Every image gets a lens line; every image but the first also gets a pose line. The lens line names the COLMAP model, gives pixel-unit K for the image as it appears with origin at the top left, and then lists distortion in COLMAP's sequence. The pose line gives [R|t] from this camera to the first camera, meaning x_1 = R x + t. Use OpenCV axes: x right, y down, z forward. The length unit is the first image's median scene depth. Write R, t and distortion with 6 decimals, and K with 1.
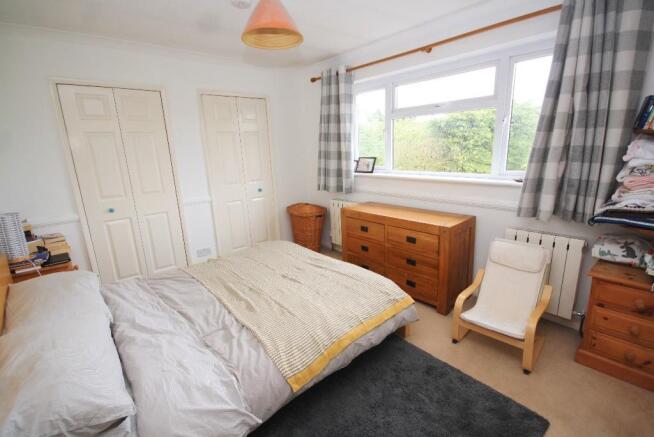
lens RADIAL K [[304.3, 0, 333.3], [0, 304.3, 219.6], [0, 0, 1]] dist [0.002694, -0.000345]
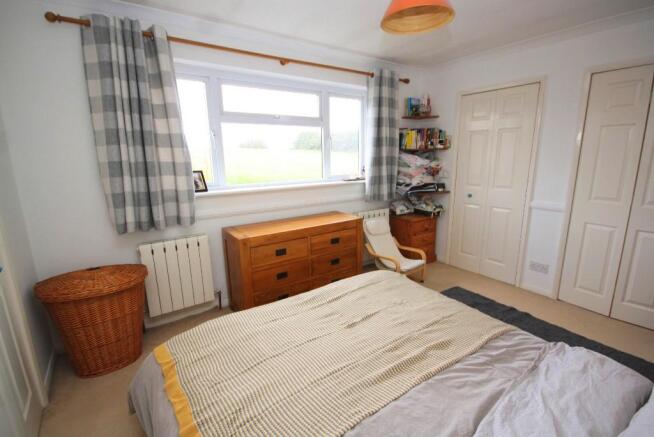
lens RADIAL K [[304.3, 0, 333.3], [0, 304.3, 219.6], [0, 0, 1]] dist [0.002694, -0.000345]
pose [[0.110791, -0.174595, 0.978387, -0.781093], [0.241104, 0.959761, 0.143969, -0.160780], [-0.964155, 0.219943, 0.148429, 0.823619]]
